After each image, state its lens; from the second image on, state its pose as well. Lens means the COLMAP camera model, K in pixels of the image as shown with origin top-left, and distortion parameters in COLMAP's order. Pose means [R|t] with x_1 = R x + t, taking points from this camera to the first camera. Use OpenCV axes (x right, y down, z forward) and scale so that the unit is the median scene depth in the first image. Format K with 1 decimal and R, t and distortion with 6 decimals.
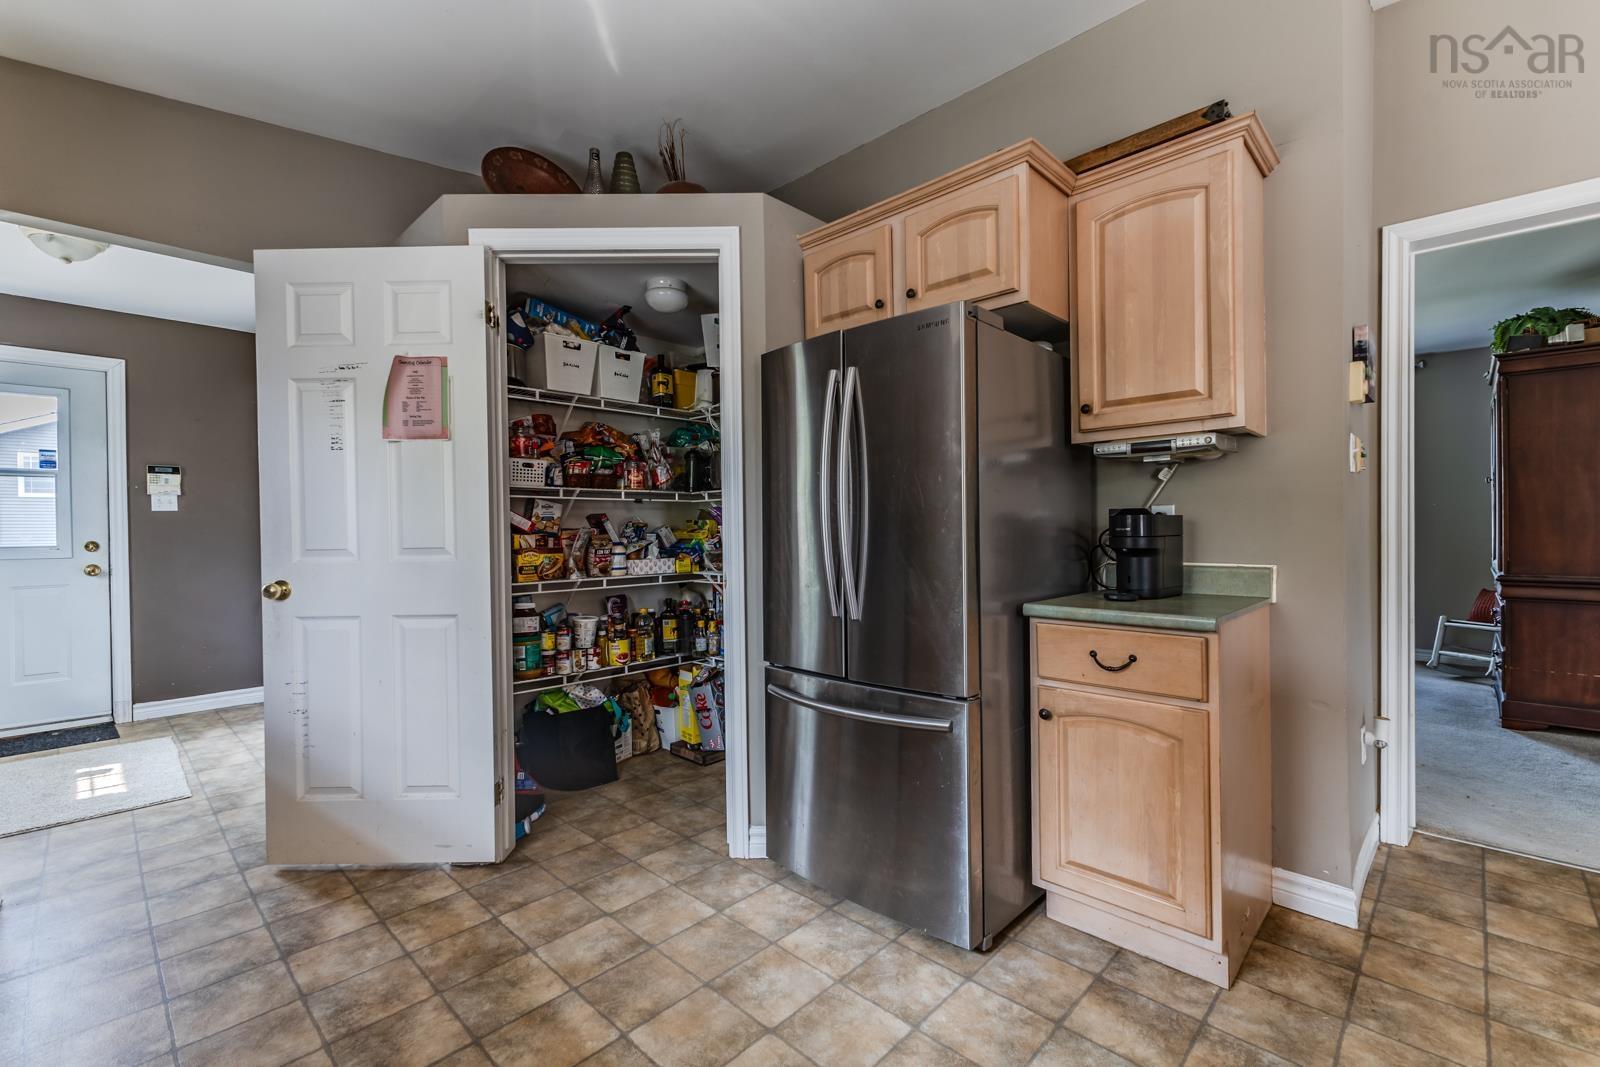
lens RADIAL K [[691.5, 0, 802.3], [0, 691.5, 525.7], [0, 0, 1]] dist [0.013426, -0.004479]
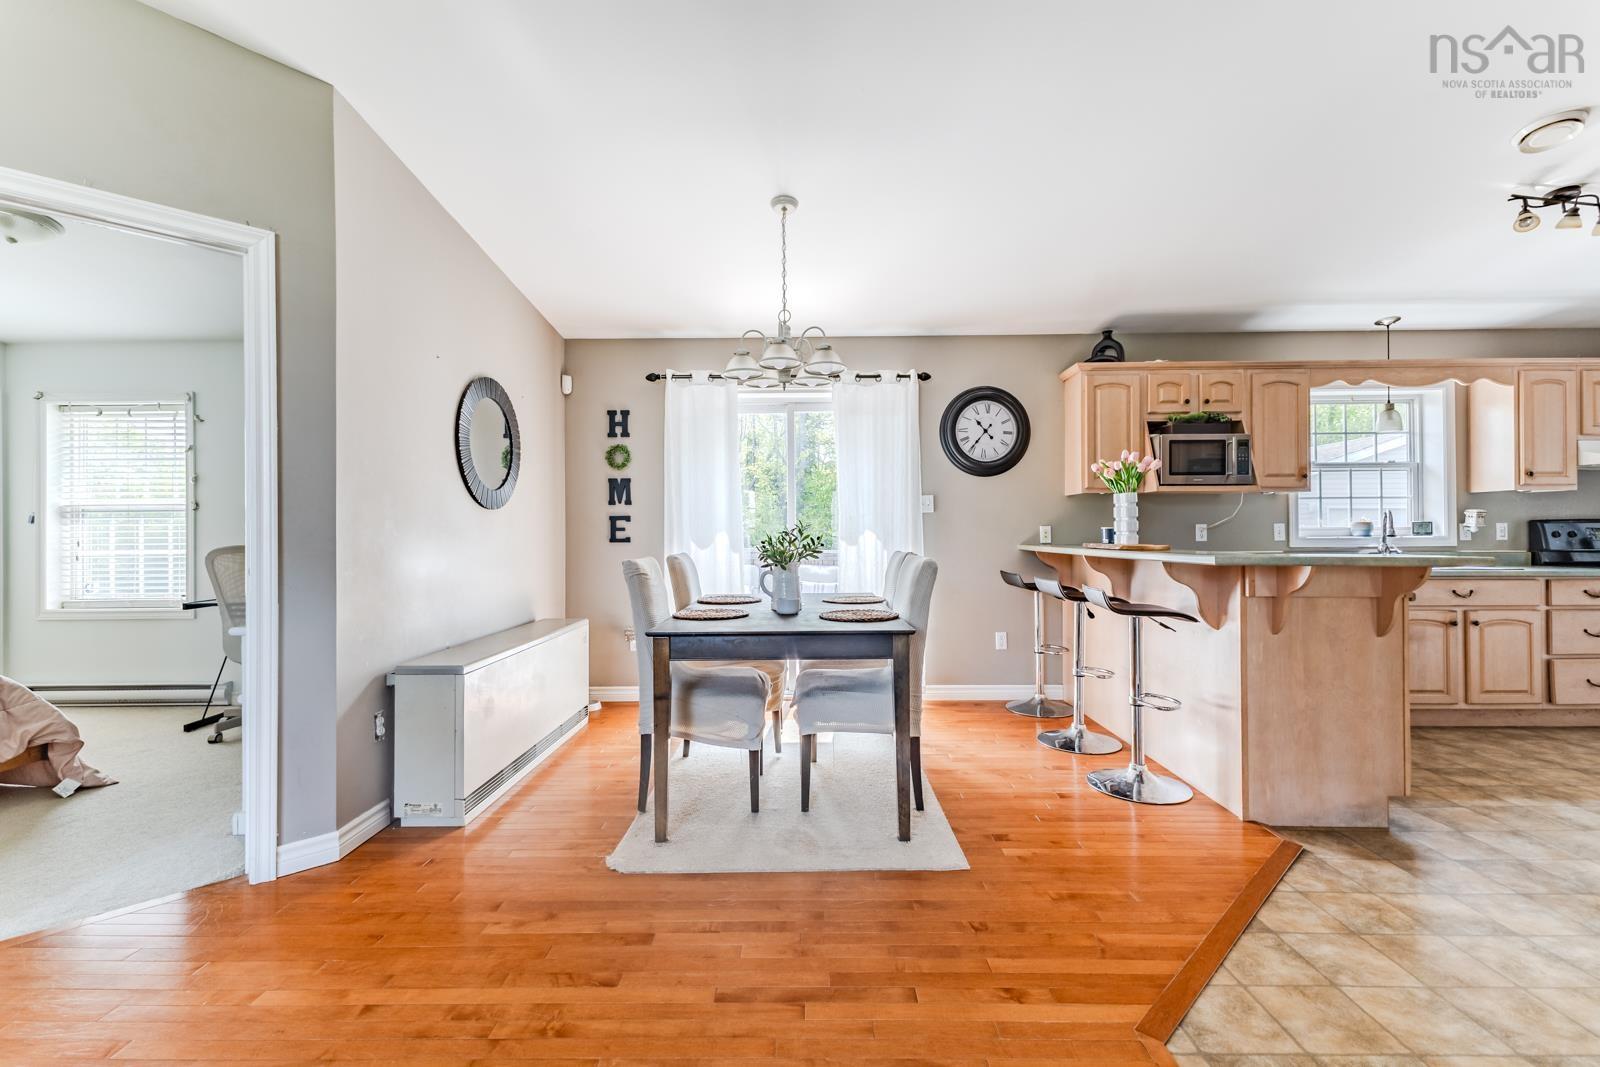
lens RADIAL K [[691.5, 0, 802.3], [0, 691.5, 525.7], [0, 0, 1]] dist [0.013426, -0.004479]
pose [[-0.733012, 0.013033, -0.680091, 1.109518], [0.015977, 0.999870, 0.001940, -0.021048], [0.680028, -0.009443, -0.733125, 0.571916]]
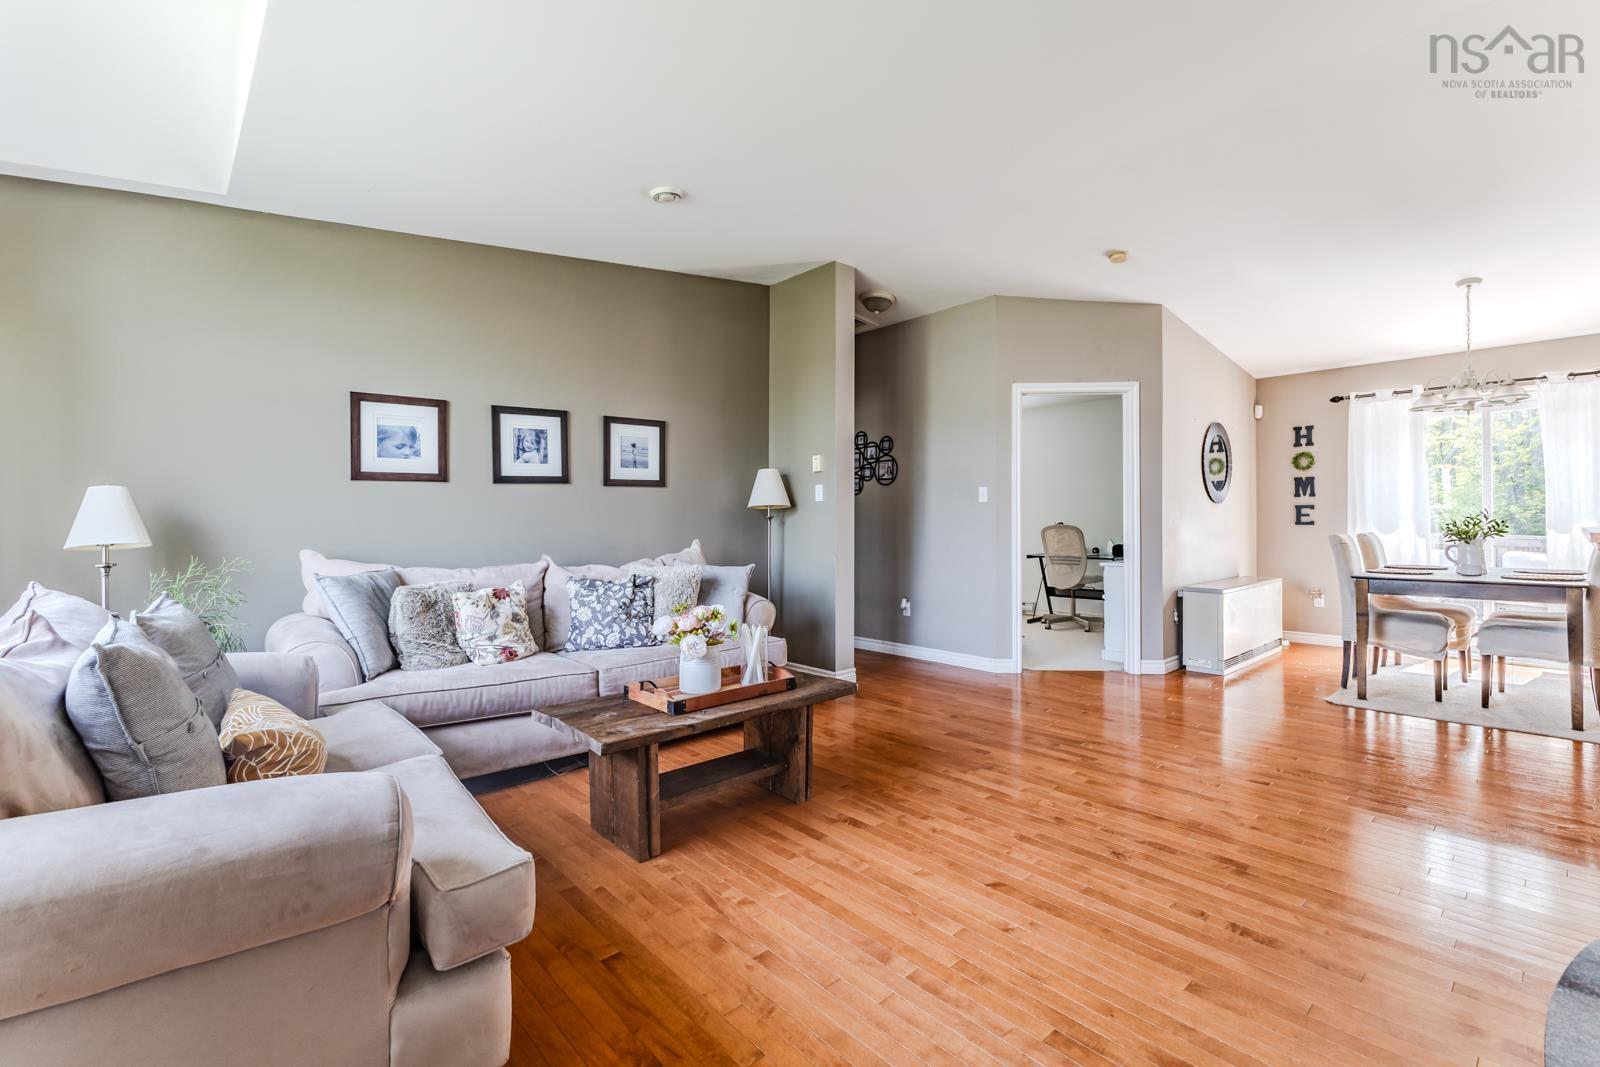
lens RADIAL K [[691.5, 0, 802.3], [0, 691.5, 525.7], [0, 0, 1]] dist [0.013426, -0.004479]
pose [[-0.997187, 0.020898, 0.071978, 1.328136], [0.021453, 0.999746, 0.006957, -0.024924], [-0.071814, 0.008482, -0.997382, 0.855190]]
